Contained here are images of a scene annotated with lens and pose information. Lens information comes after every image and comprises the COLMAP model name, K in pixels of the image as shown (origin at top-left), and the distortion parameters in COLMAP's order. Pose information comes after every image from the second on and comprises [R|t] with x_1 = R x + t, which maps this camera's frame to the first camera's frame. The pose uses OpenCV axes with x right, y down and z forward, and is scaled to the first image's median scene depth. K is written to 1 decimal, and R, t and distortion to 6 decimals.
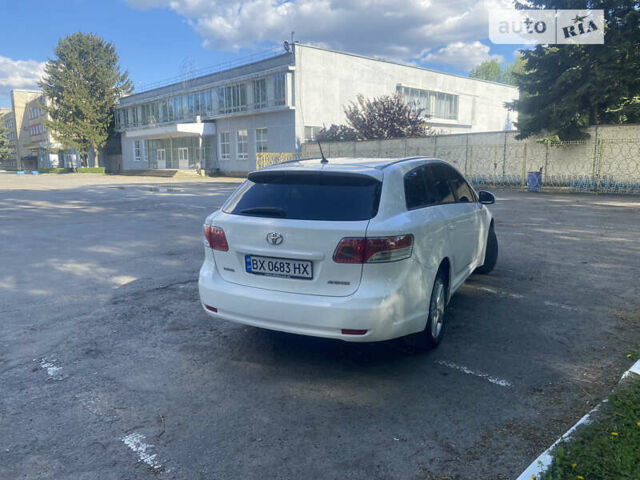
lens RADIAL K [[484.2, 0, 320.0], [0, 484.2, 240.0], [0, 0, 1]] dist [0.039004, -0.043475]
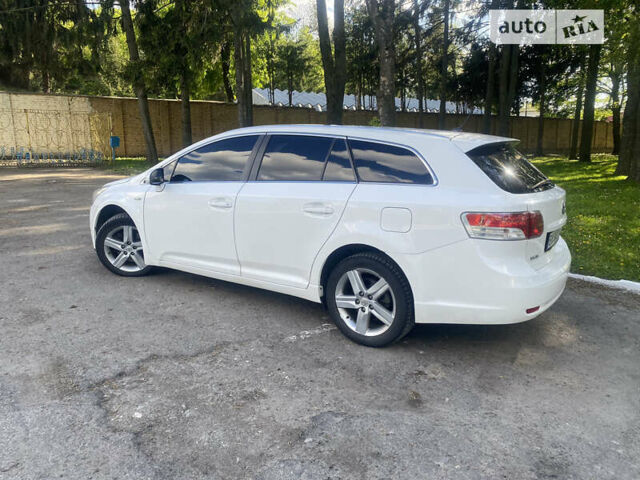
lens RADIAL K [[484.2, 0, 320.0], [0, 484.2, 240.0], [0, 0, 1]] dist [0.039004, -0.043475]
pose [[0.130025, -0.199735, 0.971185, -1.125410], [0.145831, 0.972700, 0.180523, -0.189350], [-0.980728, 0.118157, 0.155603, 1.292713]]
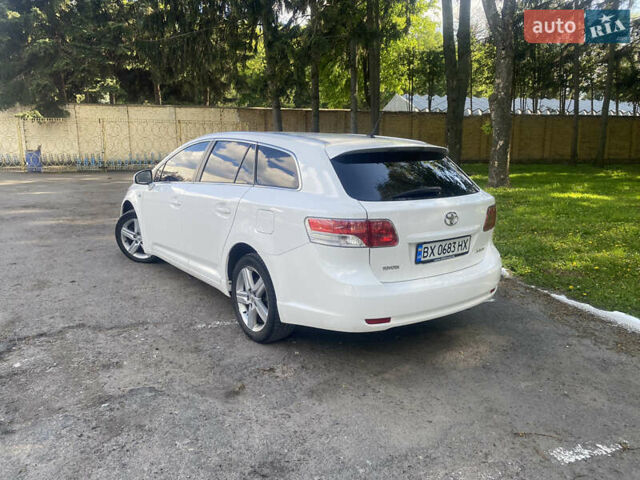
lens RADIAL K [[484.2, 0, 320.0], [0, 484.2, 240.0], [0, 0, 1]] dist [0.039004, -0.043475]
pose [[0.446959, -0.168840, 0.878476, -1.012015], [0.130138, 0.983852, 0.122880, -0.109232], [-0.885037, 0.059401, 0.461714, 0.754951]]
